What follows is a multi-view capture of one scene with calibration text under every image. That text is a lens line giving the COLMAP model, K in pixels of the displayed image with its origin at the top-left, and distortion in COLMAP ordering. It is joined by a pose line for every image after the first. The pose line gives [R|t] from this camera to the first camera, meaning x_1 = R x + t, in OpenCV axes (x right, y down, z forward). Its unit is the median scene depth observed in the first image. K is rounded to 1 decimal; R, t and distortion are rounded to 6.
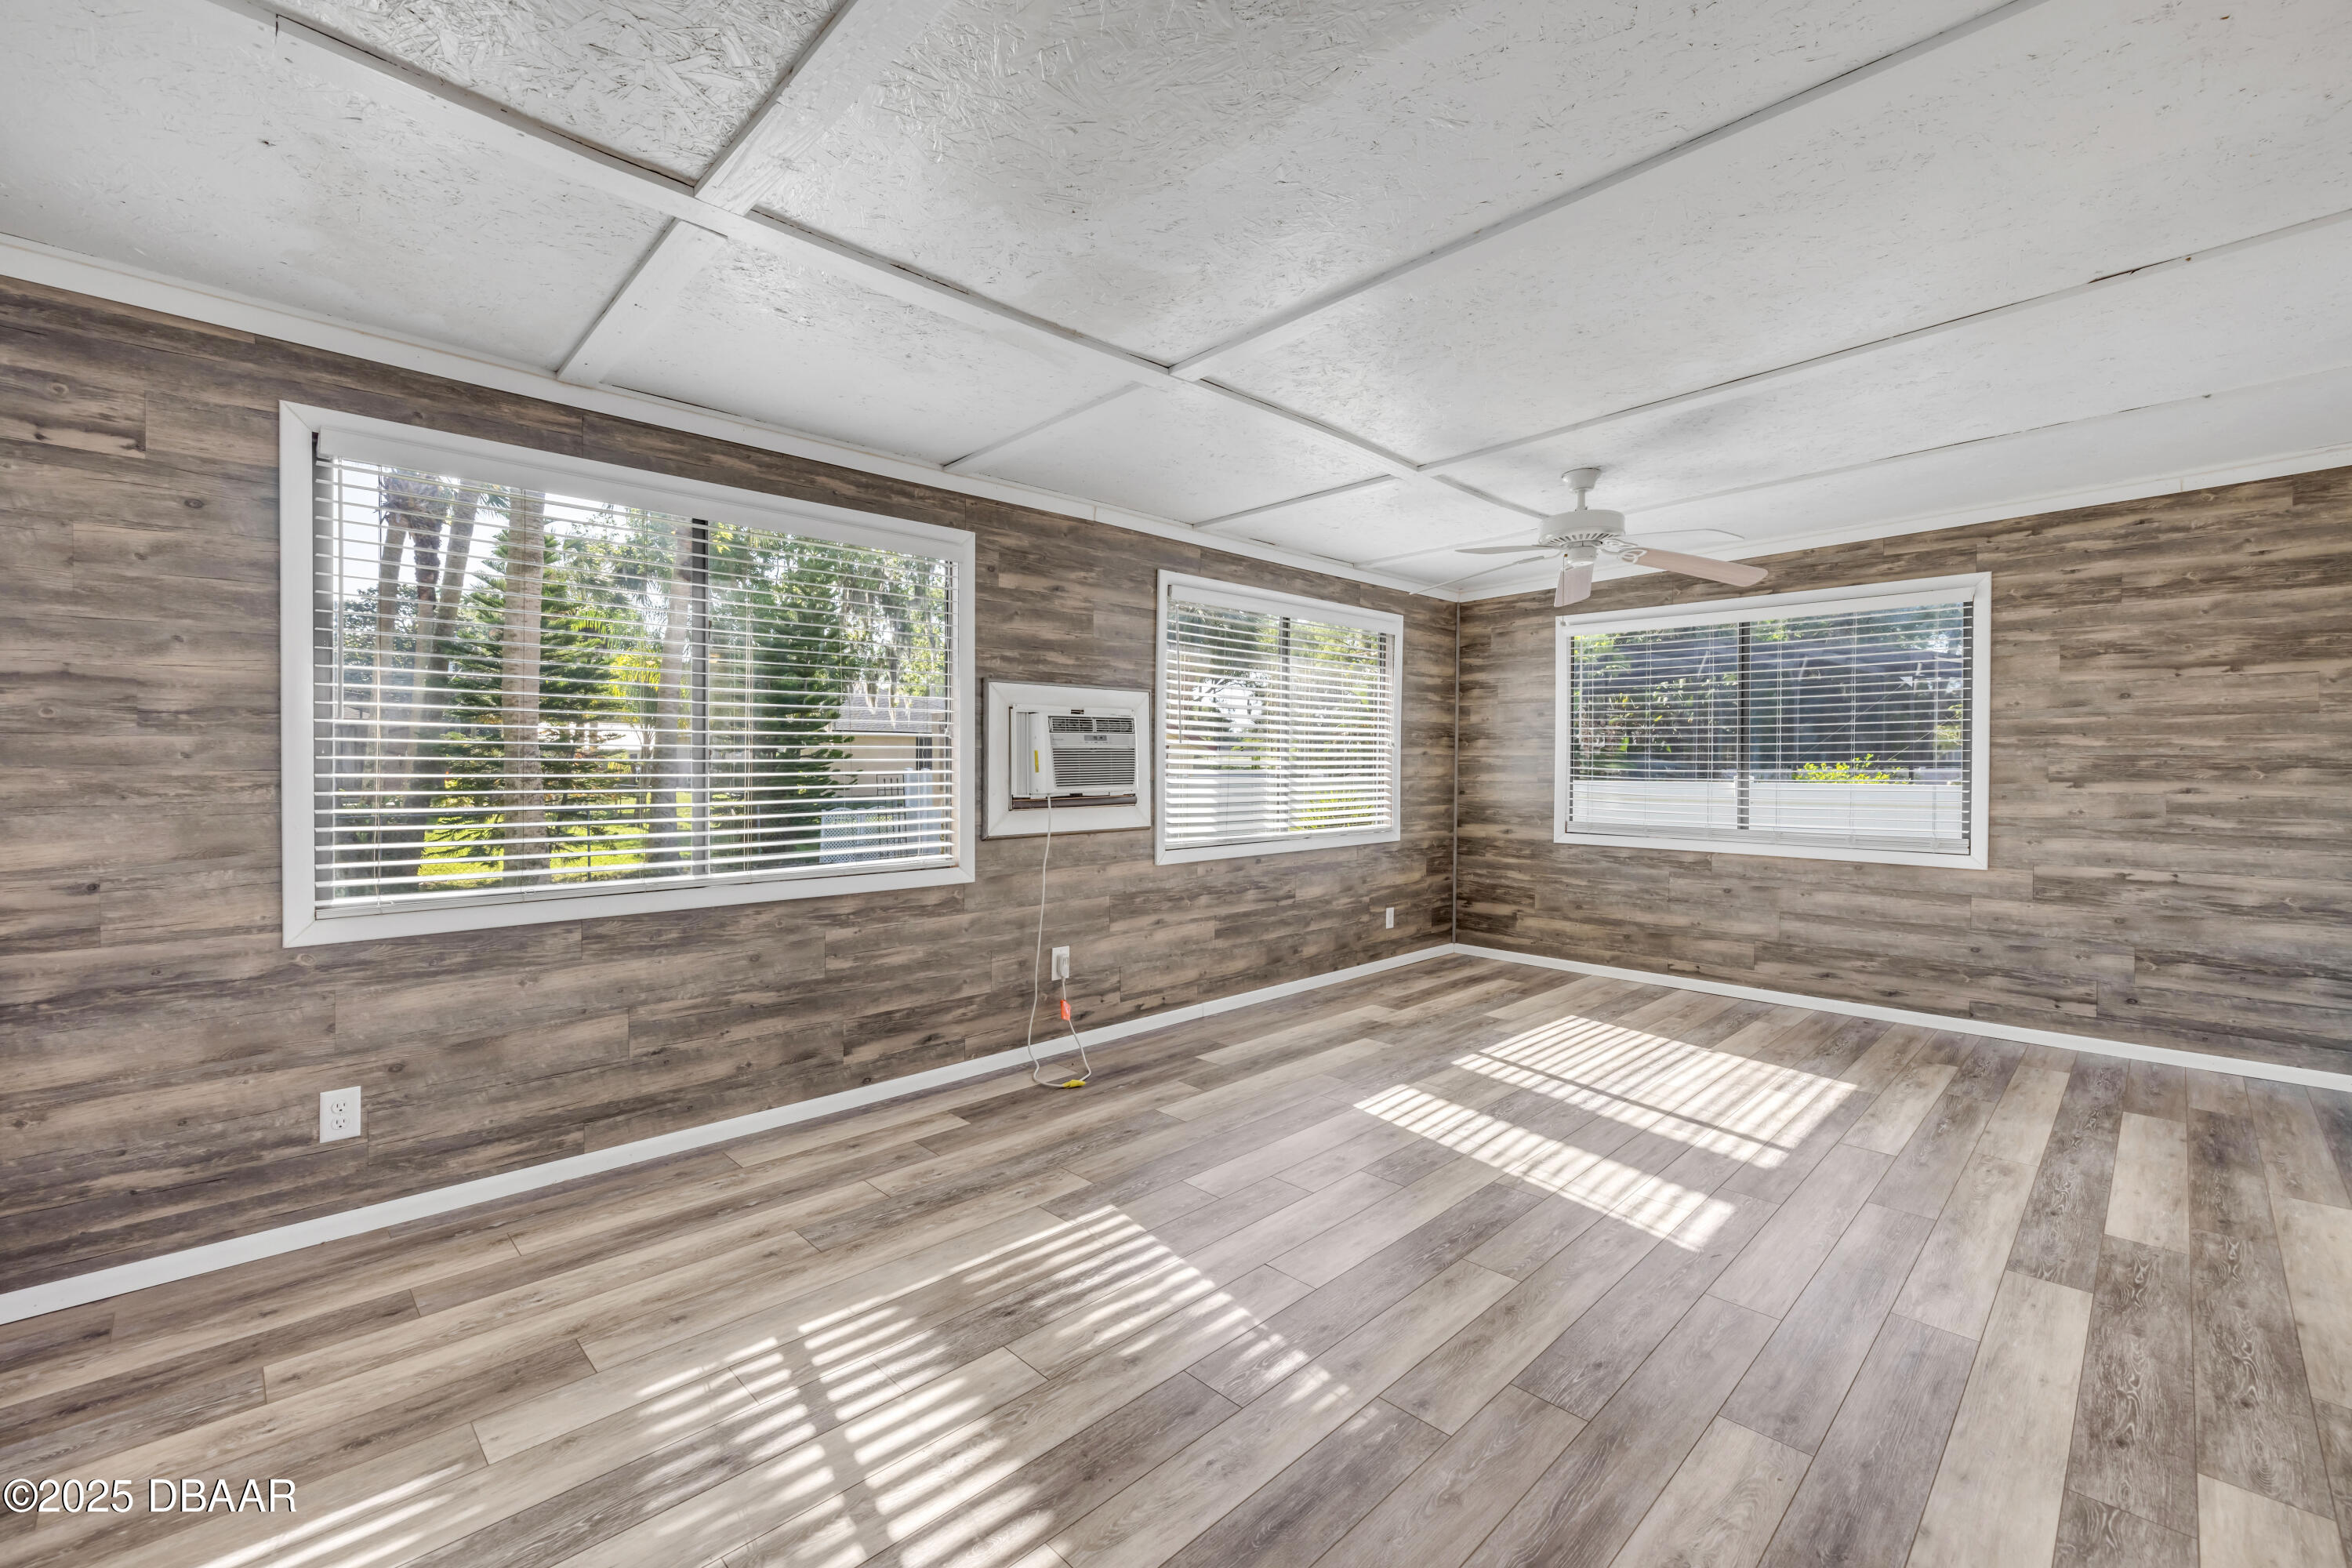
lens RADIAL K [[1019.7, 0, 1151.5], [0, 1019.7, 777.1], [0, 0, 1]] dist [-0.001568, -0.000026]
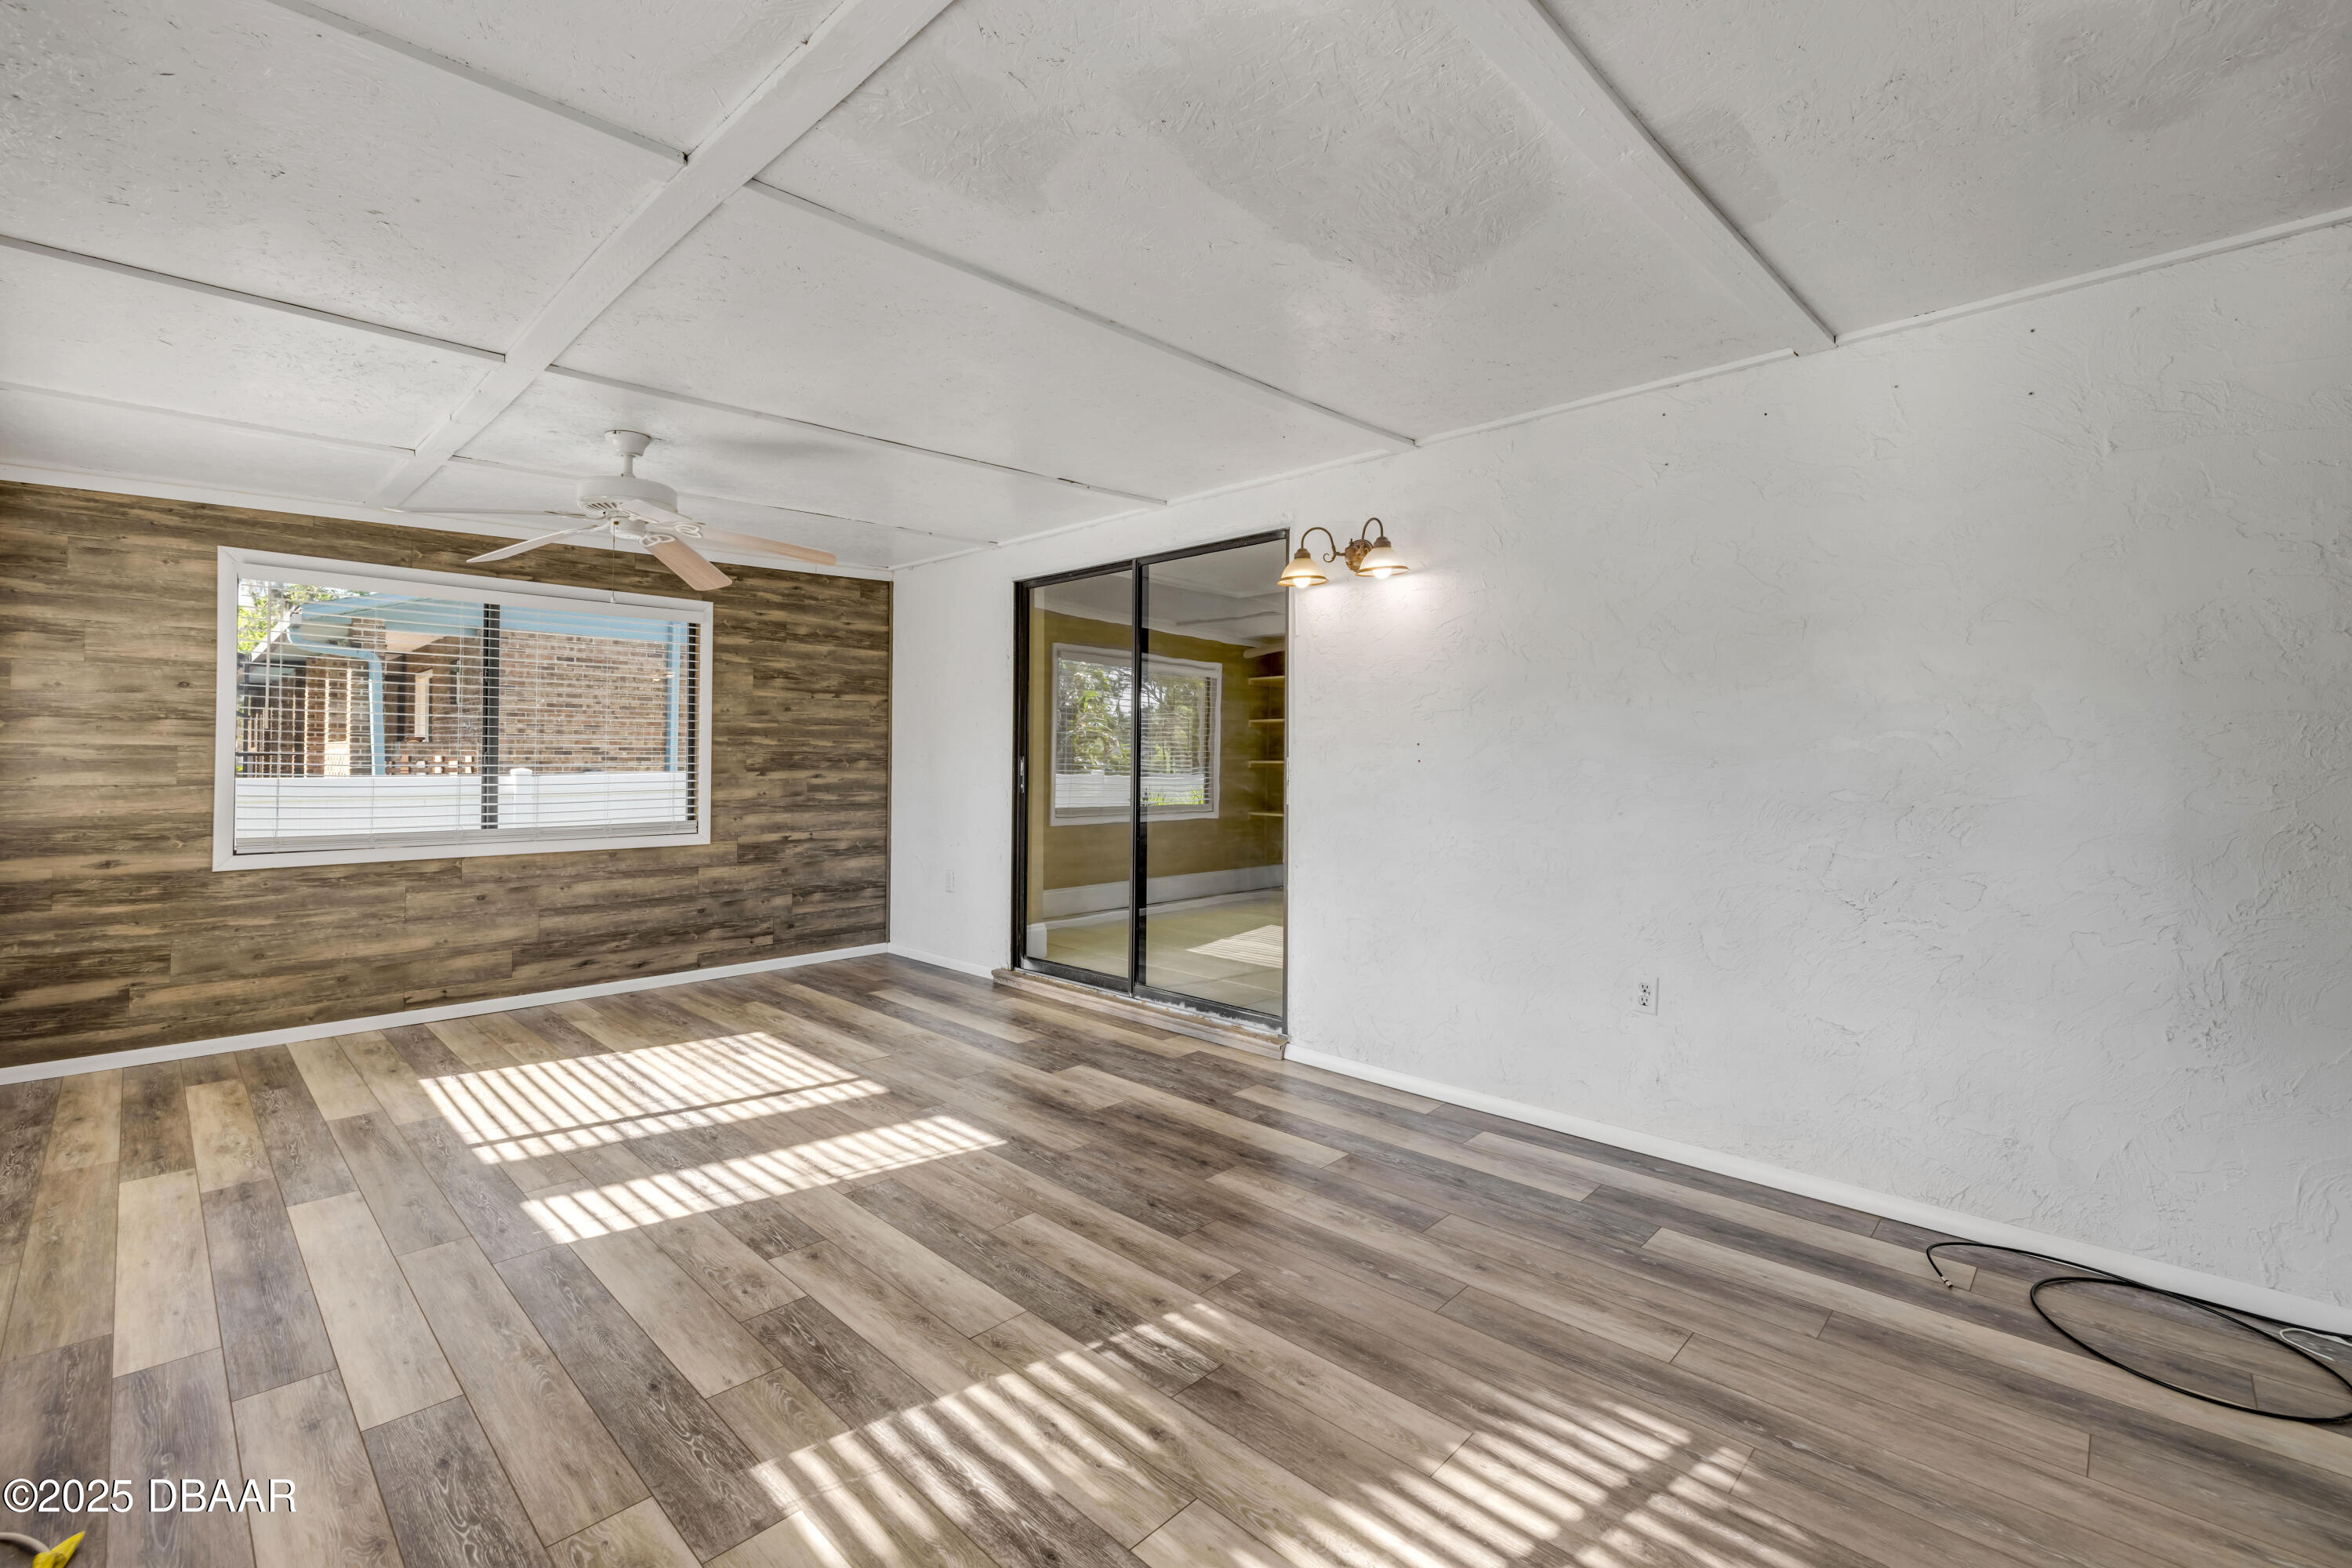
lens RADIAL K [[1036.1, 0, 1178.3], [0, 1036.1, 749.5], [0, 0, 1]] dist [0.000739, 0.000181]
pose [[-0.073069, 0.005435, 0.997312, -0.509685], [0.009949, 0.999939, -0.004721, -0.012361], [-0.997277, 0.009577, -0.073119, 0.571467]]
